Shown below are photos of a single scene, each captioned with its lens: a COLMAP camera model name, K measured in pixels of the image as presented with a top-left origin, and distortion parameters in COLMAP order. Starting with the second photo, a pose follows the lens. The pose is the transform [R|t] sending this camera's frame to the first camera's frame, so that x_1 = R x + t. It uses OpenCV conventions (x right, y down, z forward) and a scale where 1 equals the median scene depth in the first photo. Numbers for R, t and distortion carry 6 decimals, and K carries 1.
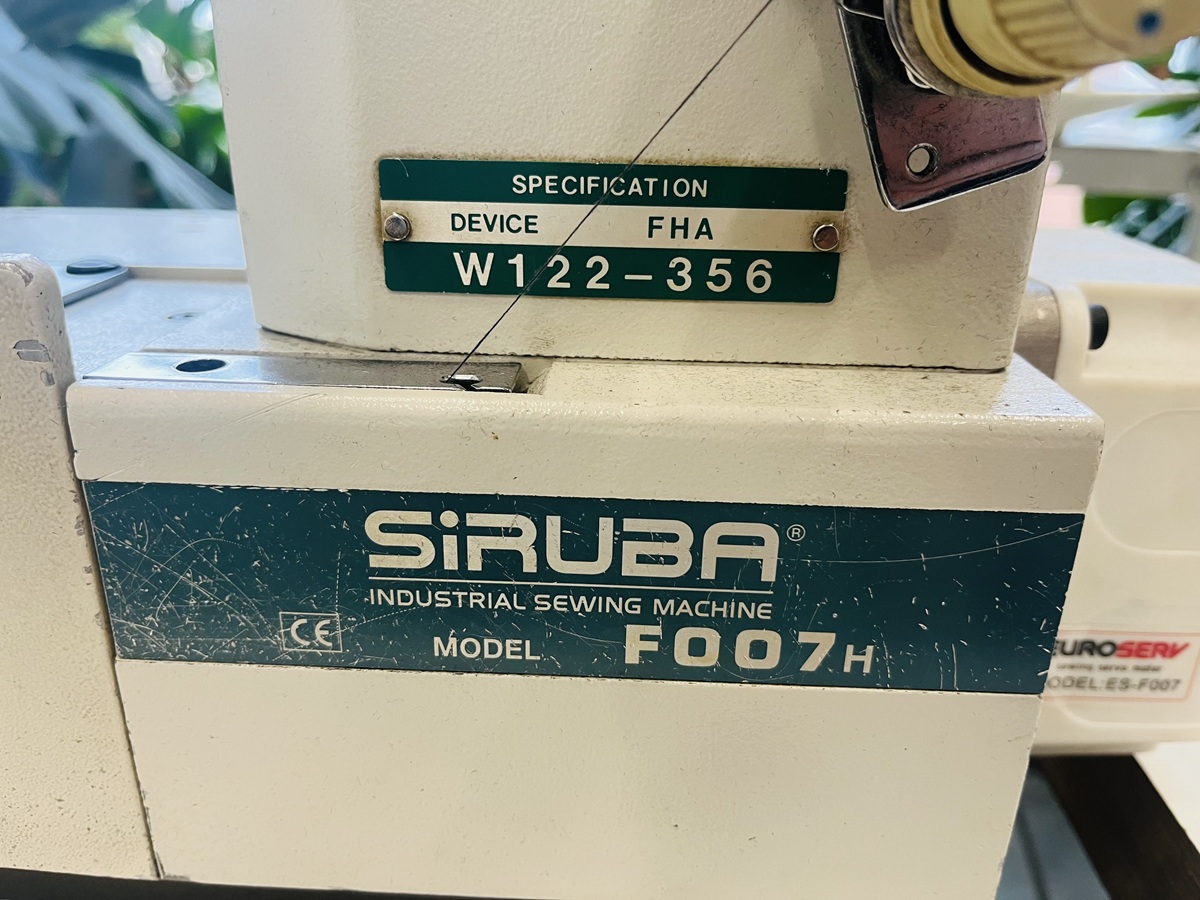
lens RADIAL K [[897.6, 0, 600.0], [0, 897.6, 450.0], [0, 0, 1]] dist [0.065664, -0.084752]
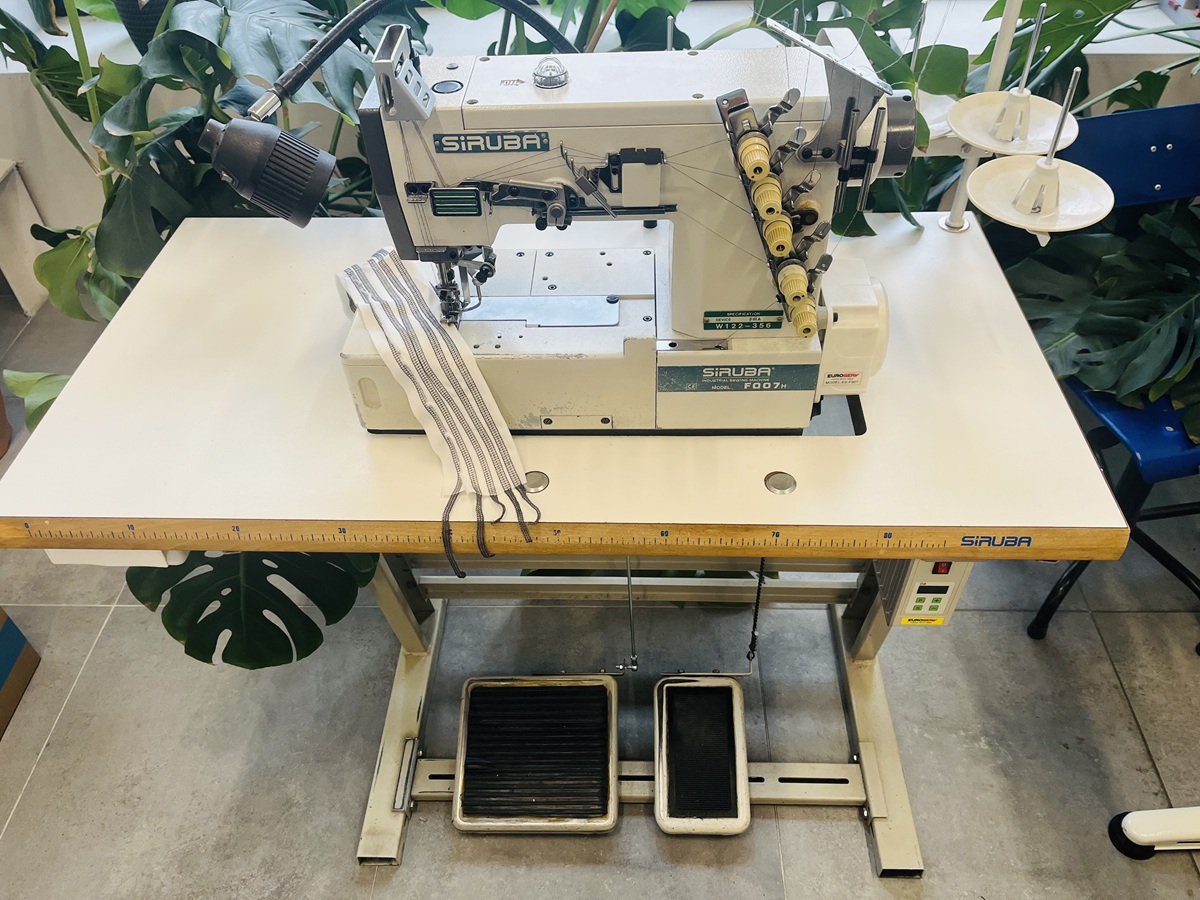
lens RADIAL K [[897.6, 0, 600.0], [0, 897.6, 450.0], [0, 0, 1]] dist [0.065664, -0.084752]
pose [[0.998458, -0.045151, -0.032310, -0.766131], [0.054148, 0.920494, 0.386987, -1.776935], [0.012268, -0.388140, 0.921519, -4.738982]]
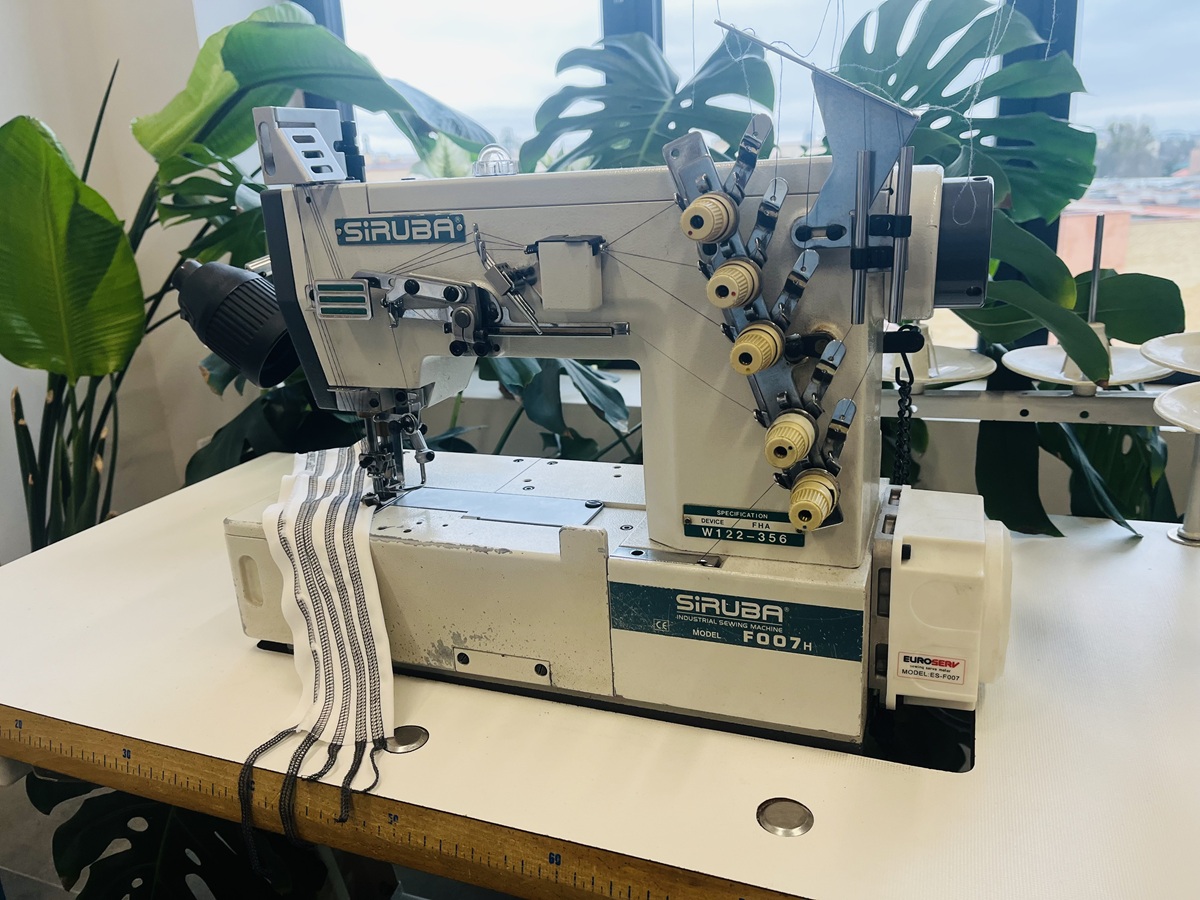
lens RADIAL K [[913.6, 0, 600.0], [0, 913.6, 450.0], [0, 0, 1]] dist [0.056591, -0.096896]
pose [[0.946309, 0.027120, -0.322124, 0.668747], [-0.048481, 0.997111, -0.058476, -0.300641], [0.319608, 0.070953, 0.944890, -2.826448]]
